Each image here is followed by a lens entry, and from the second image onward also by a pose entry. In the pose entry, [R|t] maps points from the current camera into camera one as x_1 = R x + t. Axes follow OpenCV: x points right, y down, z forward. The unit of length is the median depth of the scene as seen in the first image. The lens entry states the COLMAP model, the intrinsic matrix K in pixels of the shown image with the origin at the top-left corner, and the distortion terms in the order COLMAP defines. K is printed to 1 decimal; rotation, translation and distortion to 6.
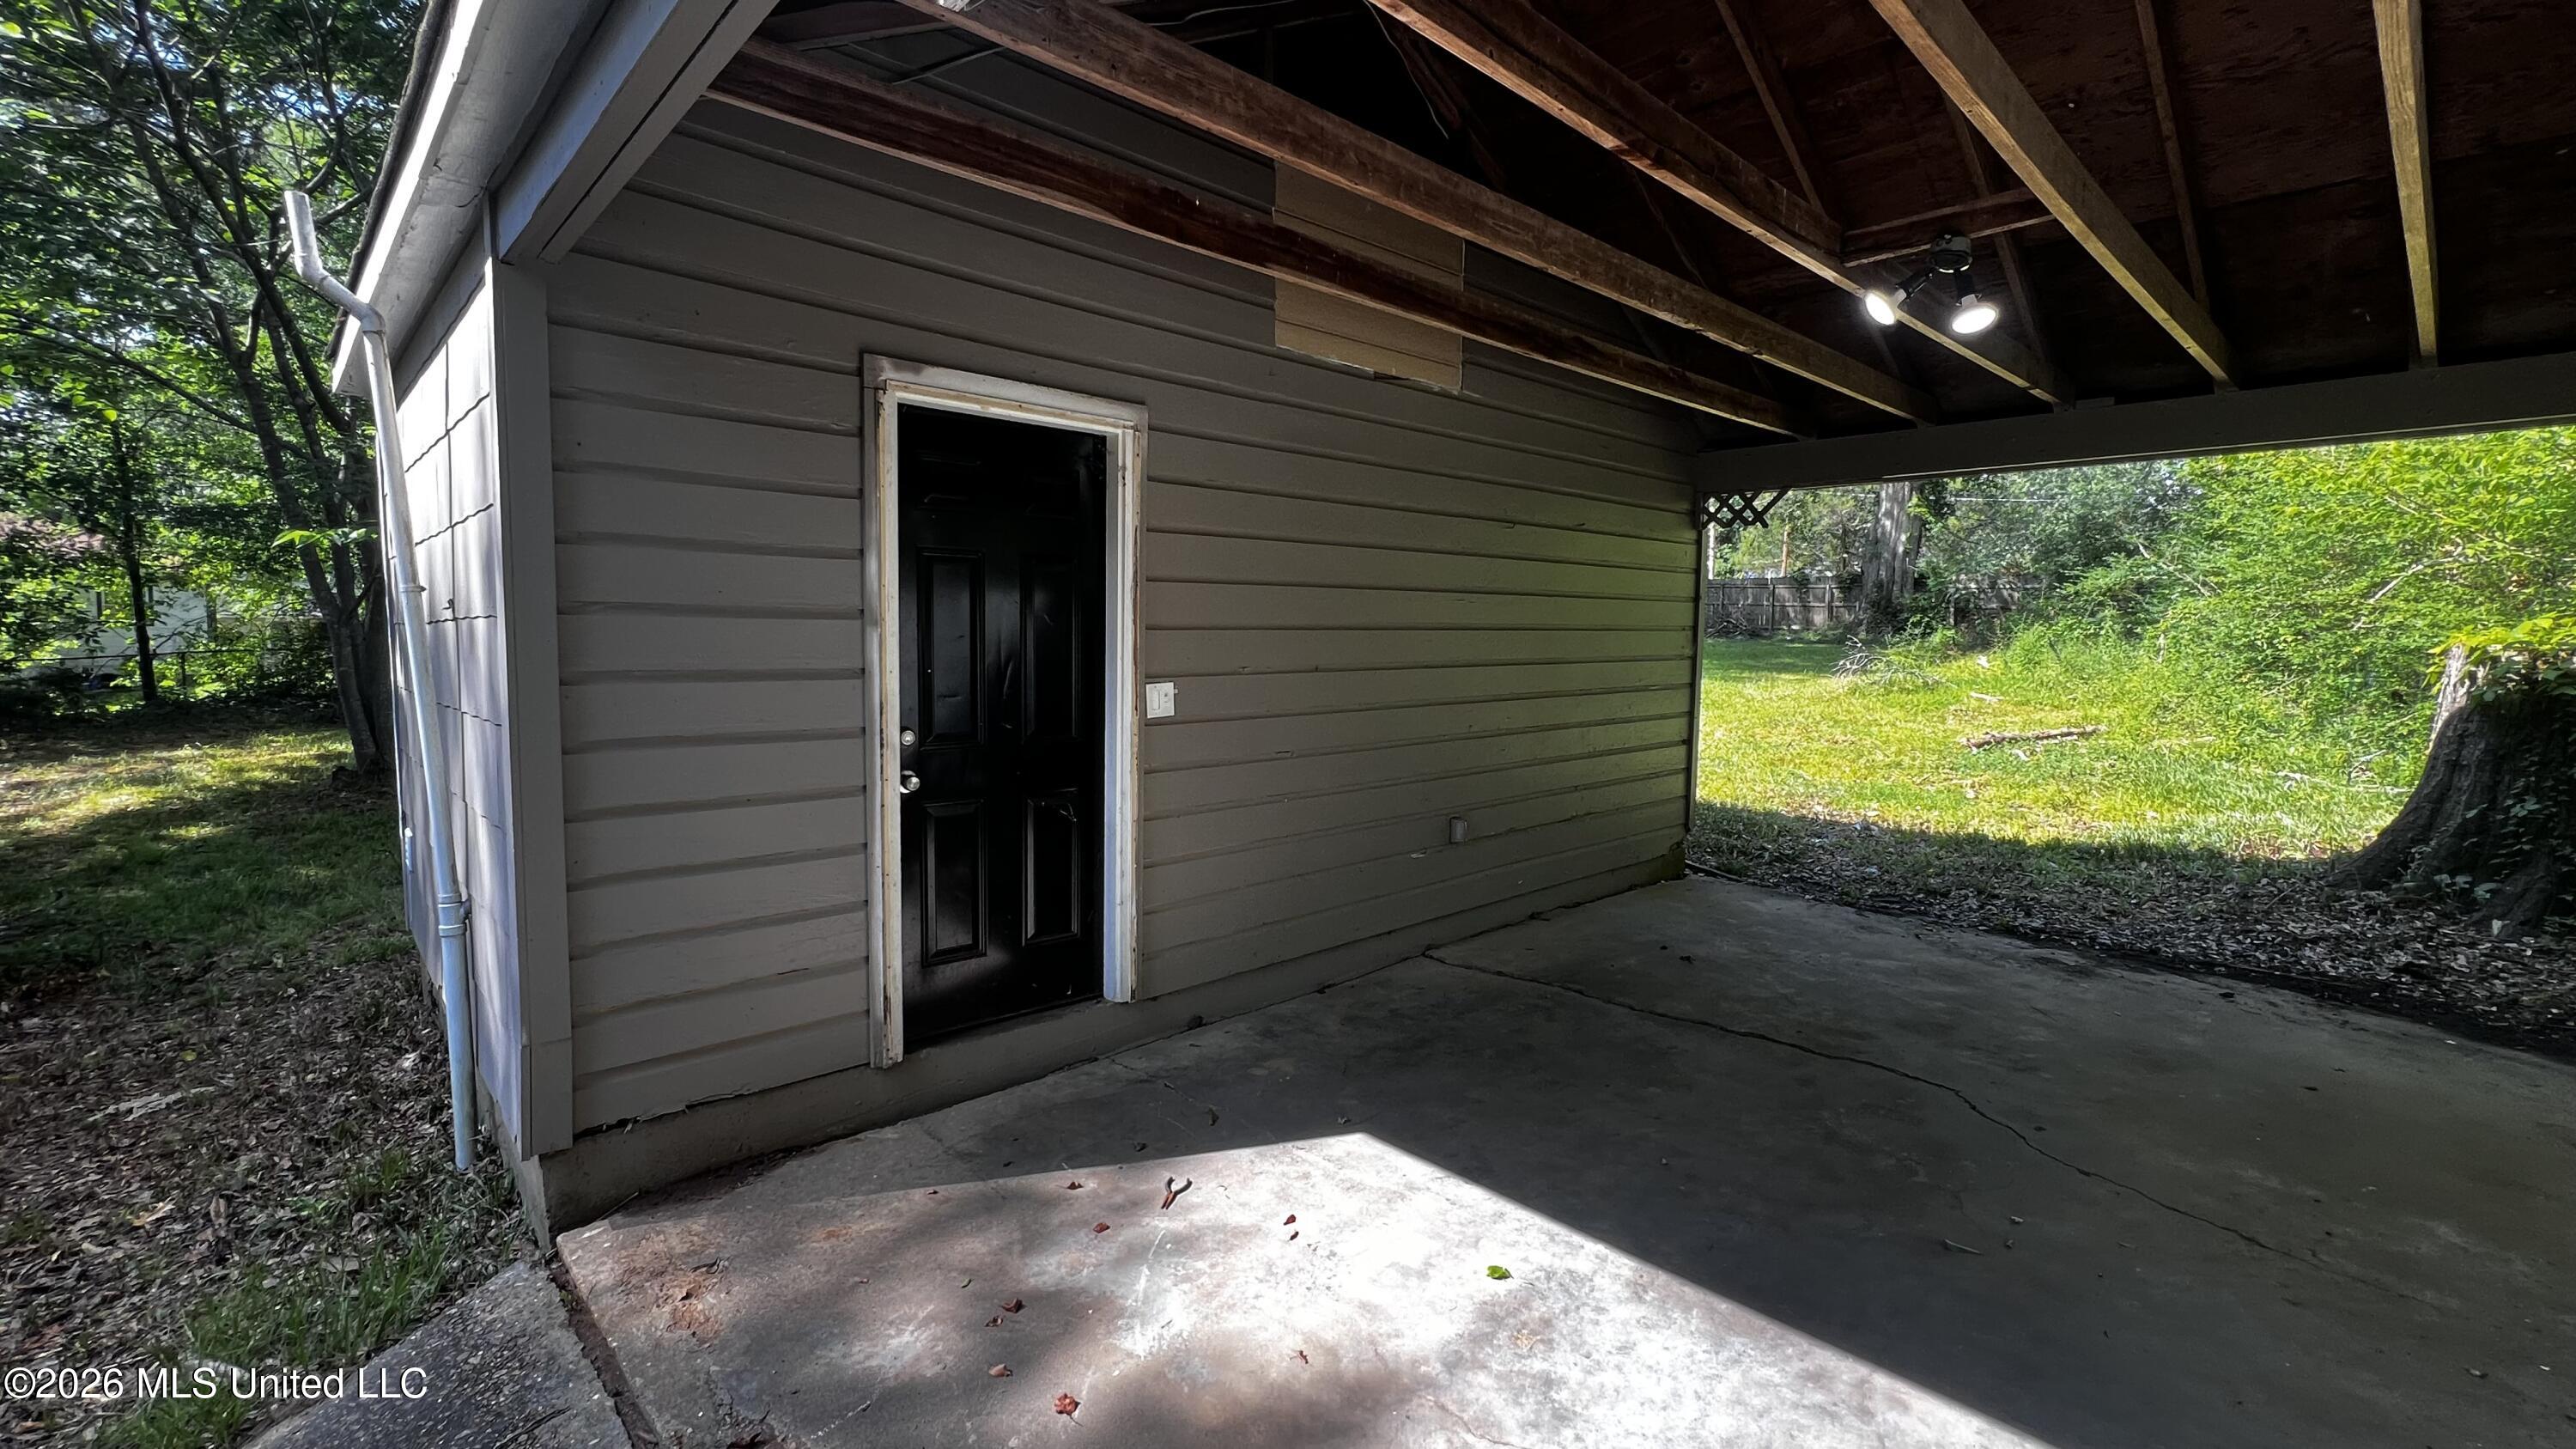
lens RADIAL K [[1029.8, 0, 1295.3], [0, 1029.8, 716.9], [0, 0, 1]] dist [-0.001498, -0.000093]
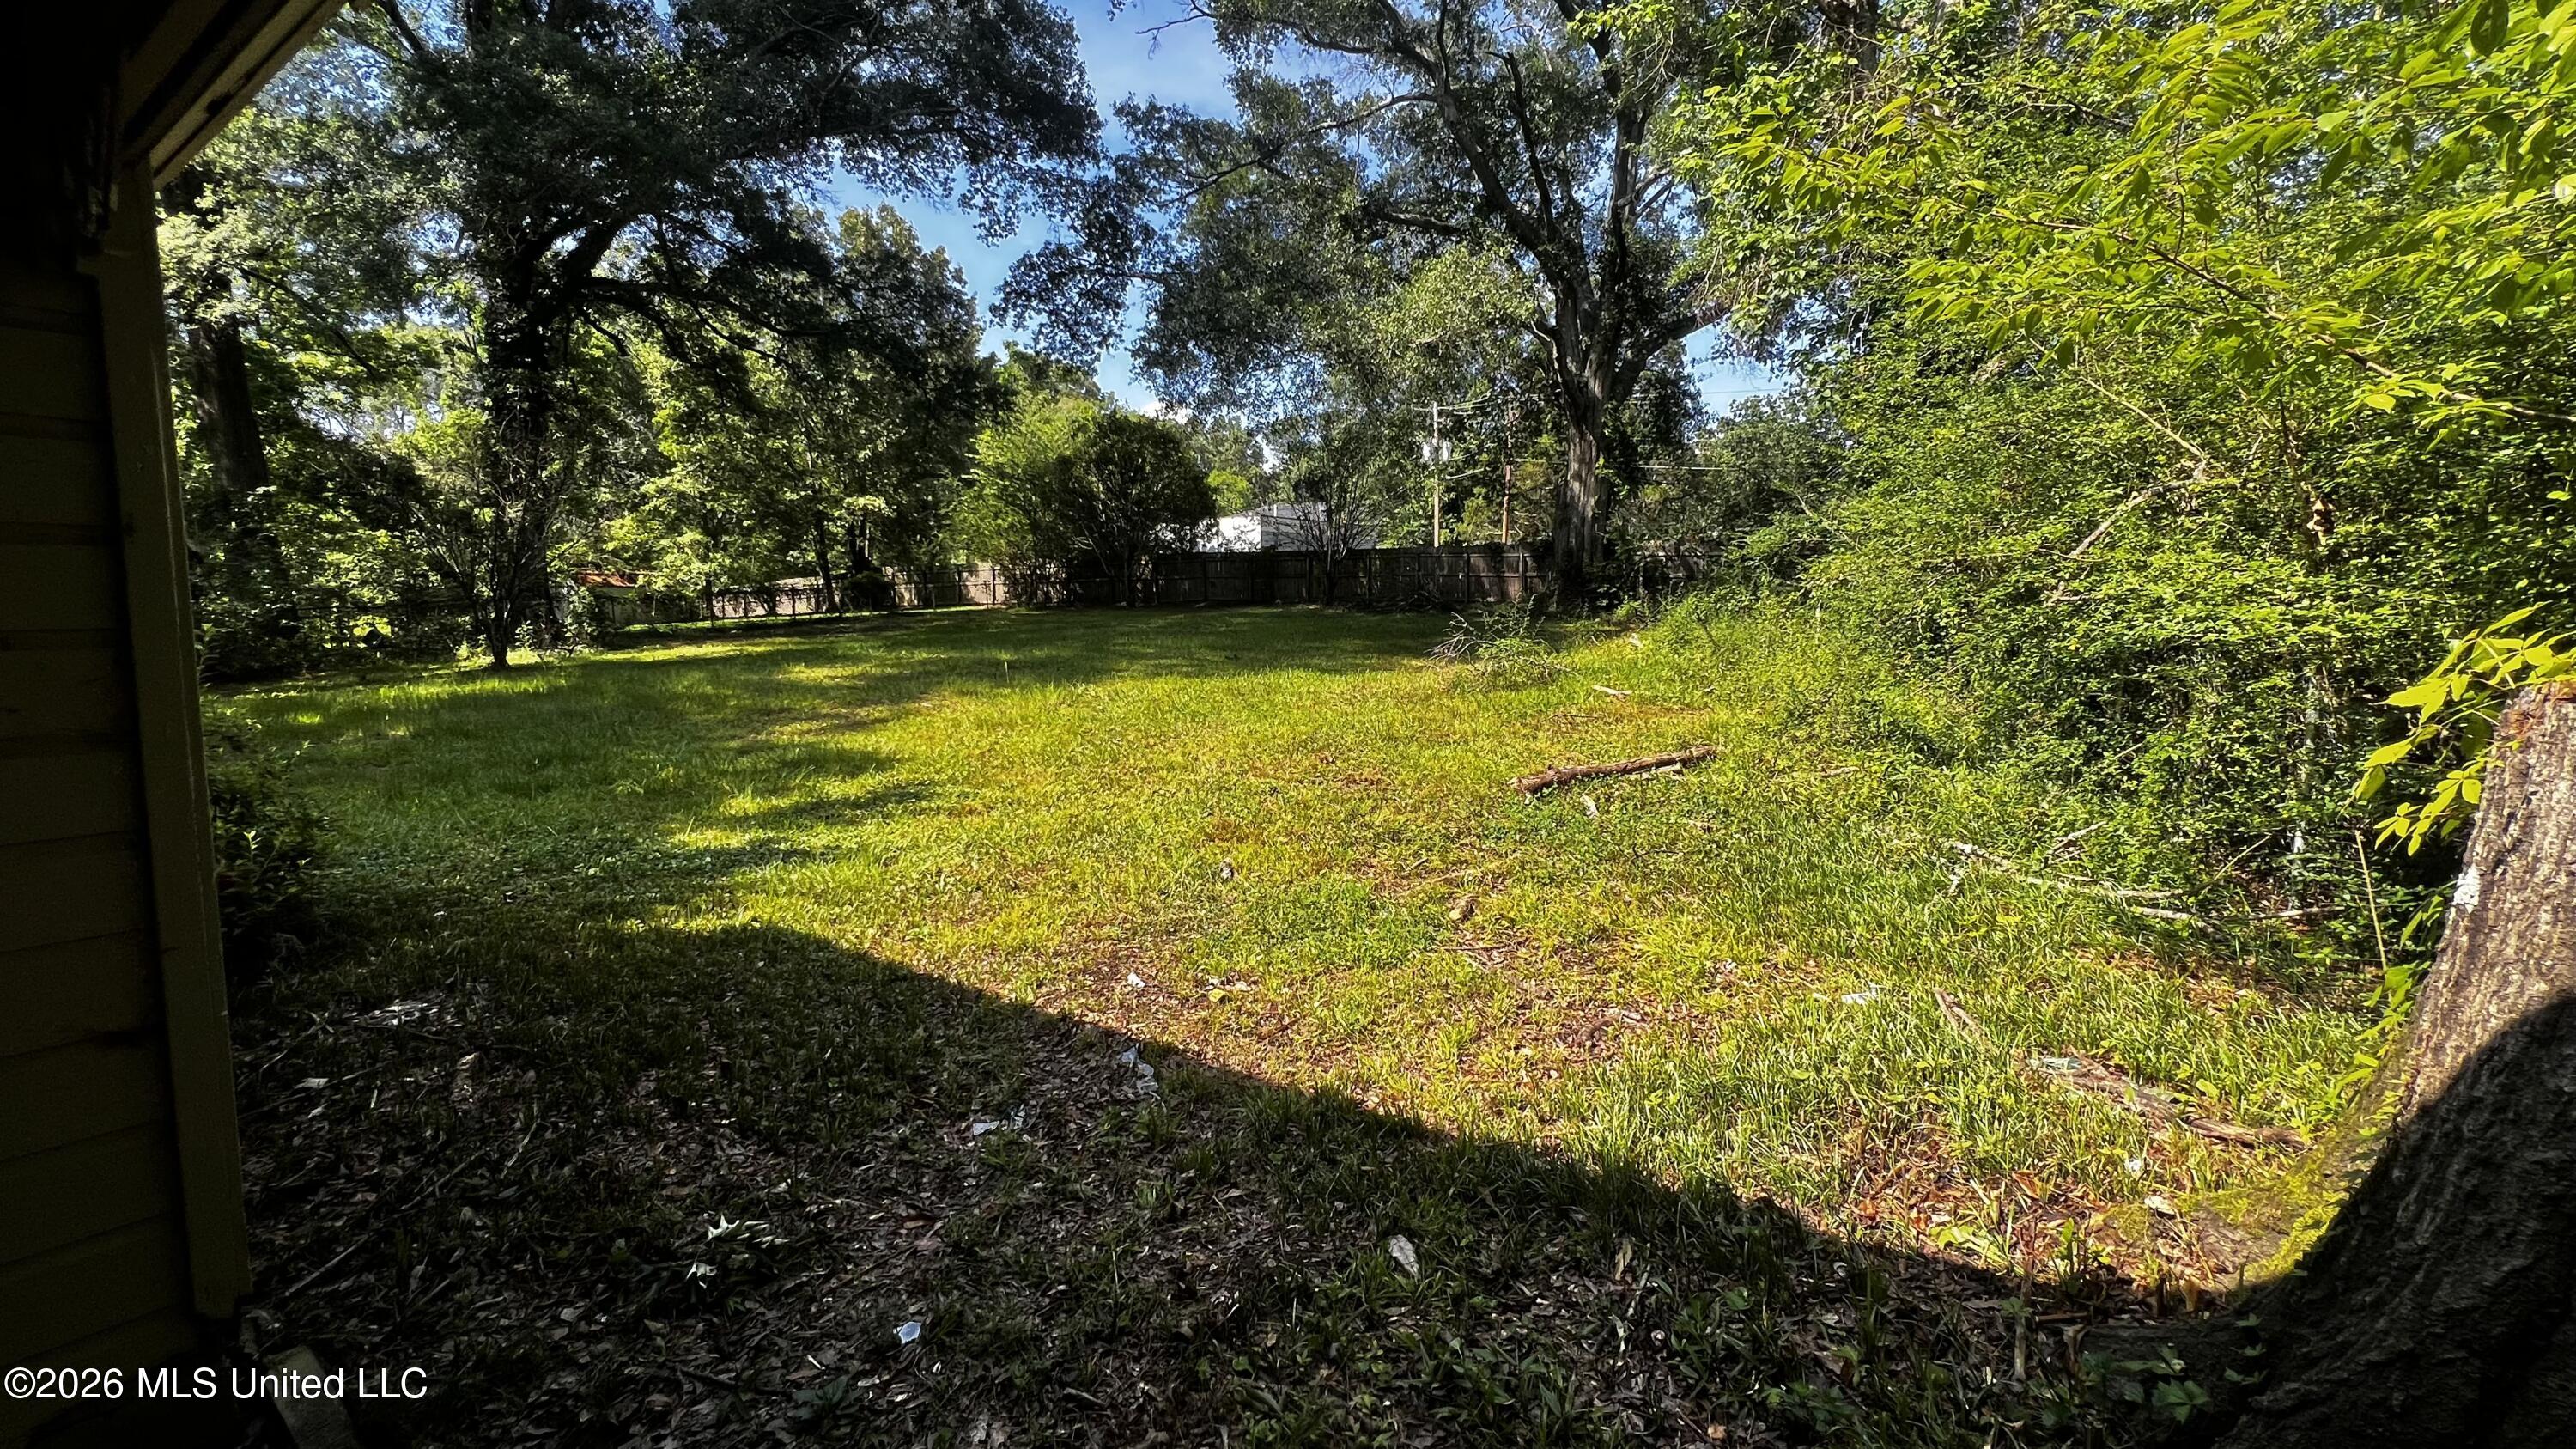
lens RADIAL K [[1029.8, 0, 1282.4], [0, 1029.8, 721.6], [0, 0, 1]] dist [-0.001498, -0.000093]
pose [[0.980627, -0.032940, 0.193093, 0.141275], [0.027377, 0.999132, 0.031406, -0.013567], [-0.193960, -0.025511, 0.980678, 0.148305]]
